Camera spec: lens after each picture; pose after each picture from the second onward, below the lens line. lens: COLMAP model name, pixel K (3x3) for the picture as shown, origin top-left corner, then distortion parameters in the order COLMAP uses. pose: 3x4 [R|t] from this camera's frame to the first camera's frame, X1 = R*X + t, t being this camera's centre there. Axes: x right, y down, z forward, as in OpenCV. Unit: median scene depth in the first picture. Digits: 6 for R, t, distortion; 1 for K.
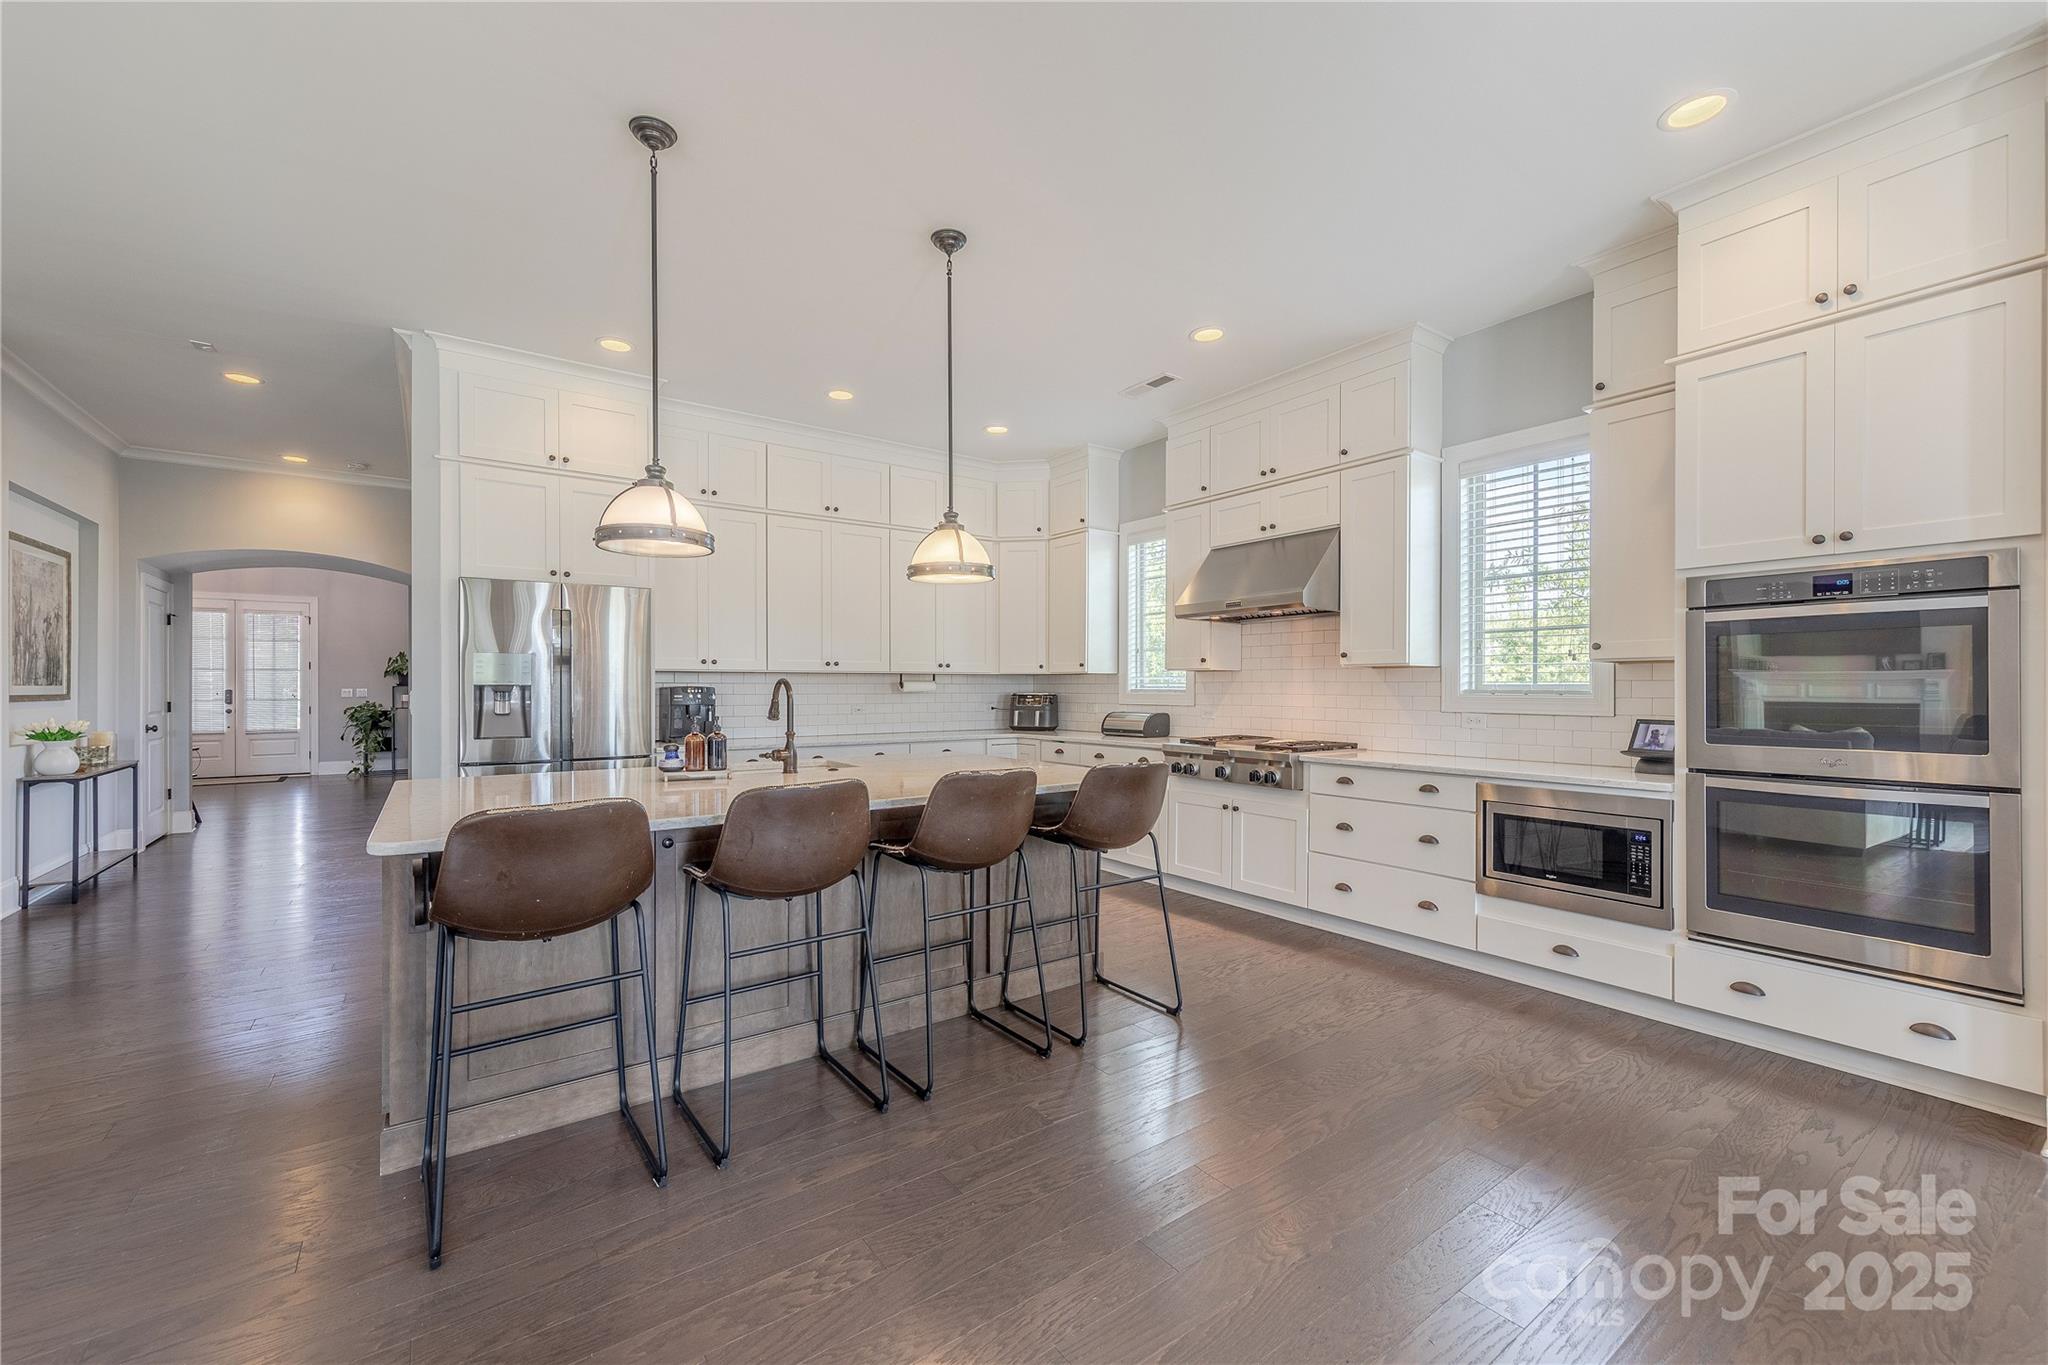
lens RADIAL K [[819.4, 0, 1010.0], [0, 819.4, 687.8], [0, 0, 1]] dist [0.001542, 0.000009]
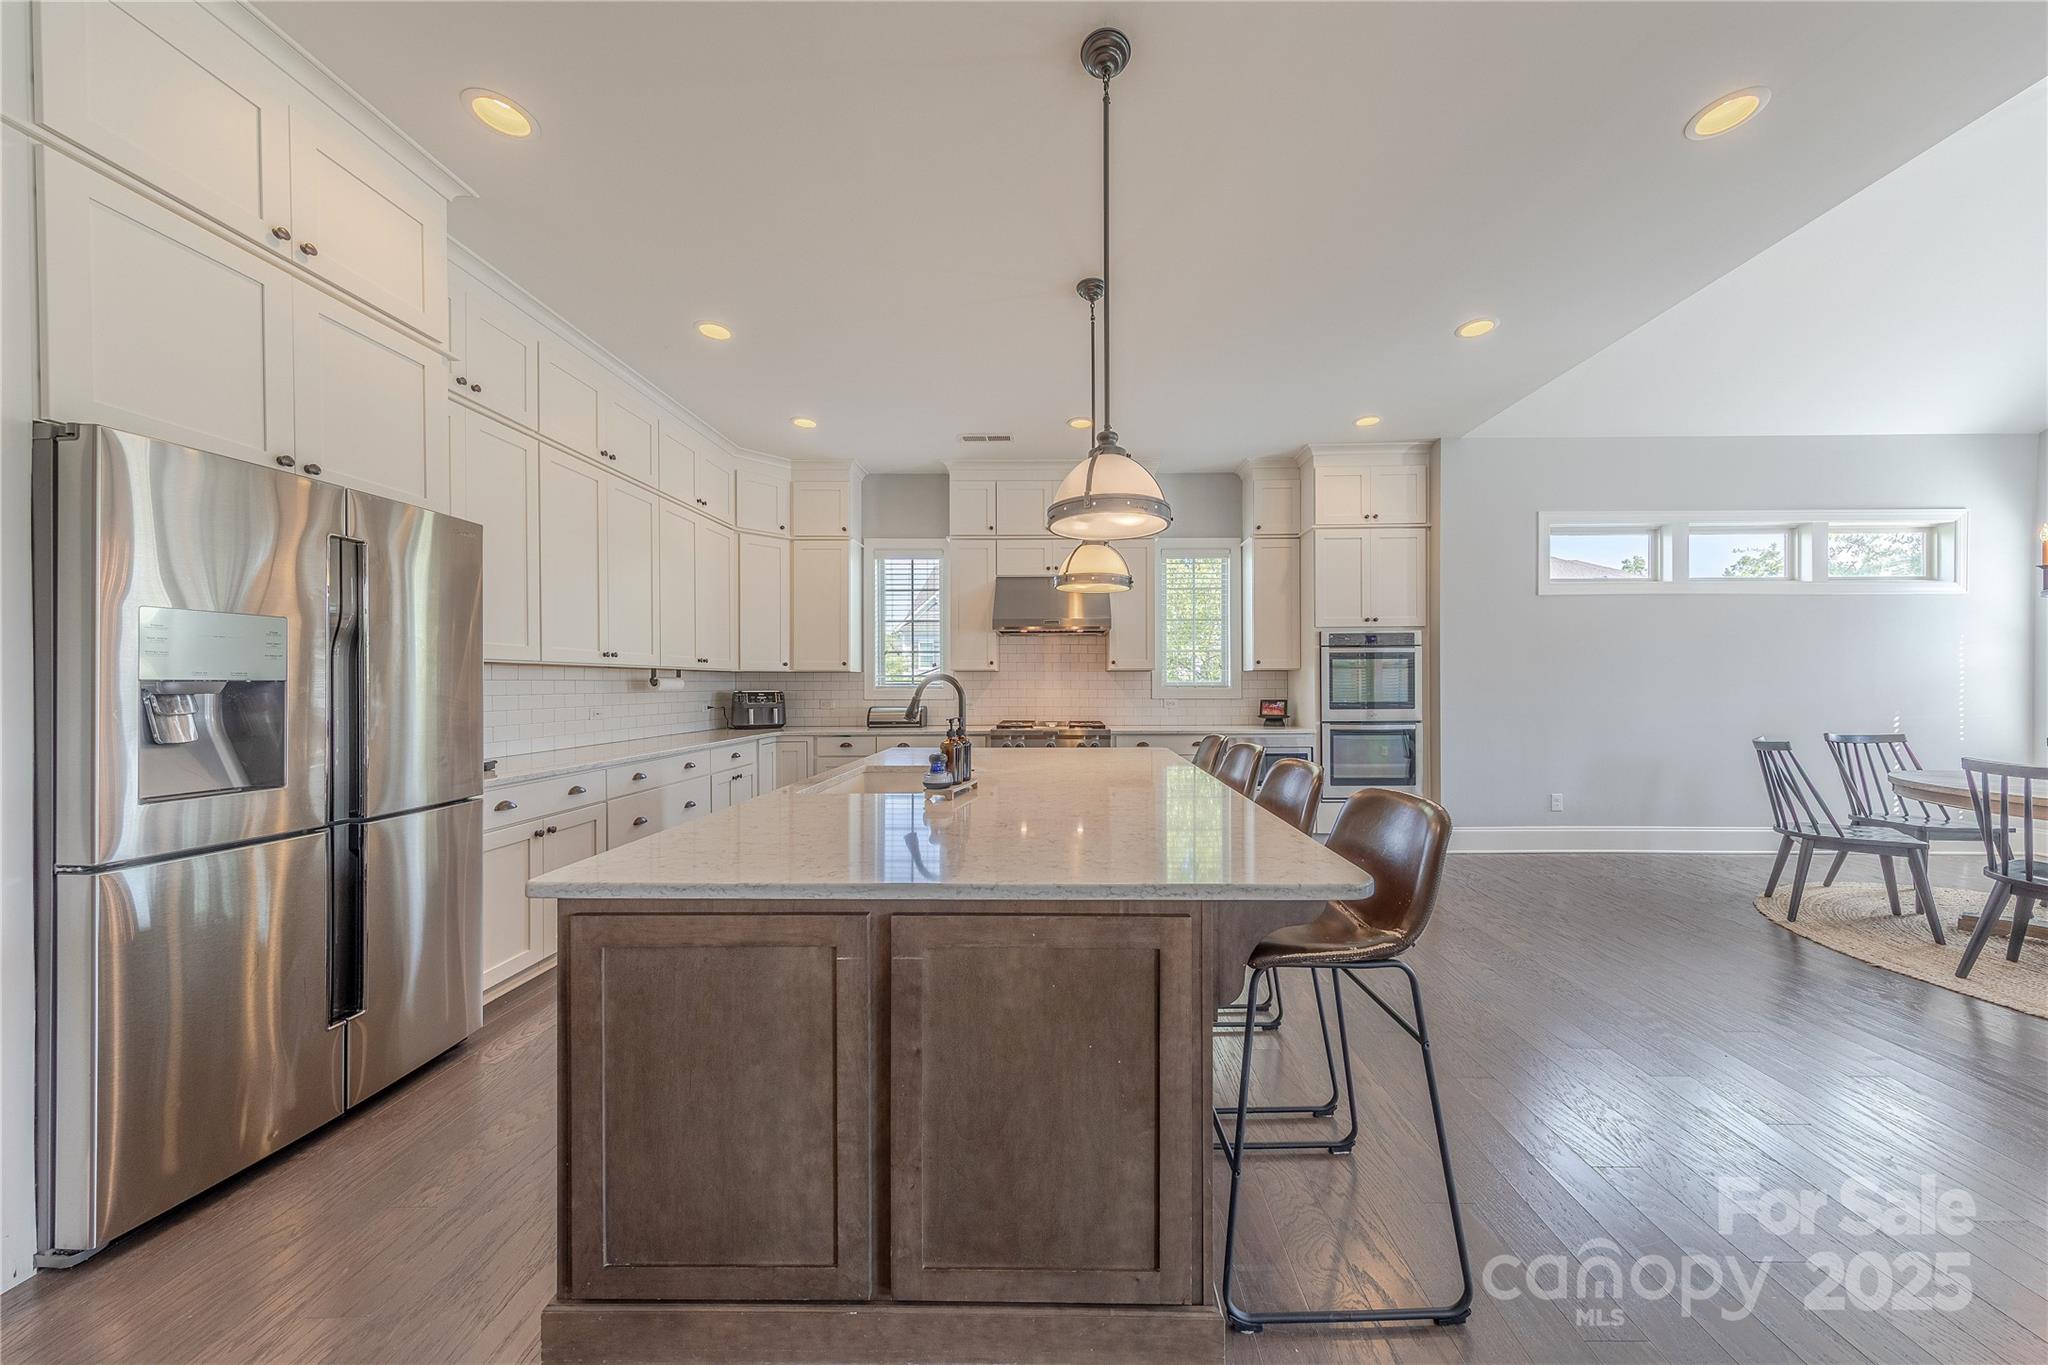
lens RADIAL K [[647.3, 0, 1063.8], [0, 647.3, 686.2], [0, 0, 1]] dist [0.005864, -0.000105]
pose [[0.579525, -0.004869, 0.814940, -0.541673], [0.003122, 0.999988, 0.003755, -0.000974], [-0.814948, 0.000368, 0.579533, 0.338333]]
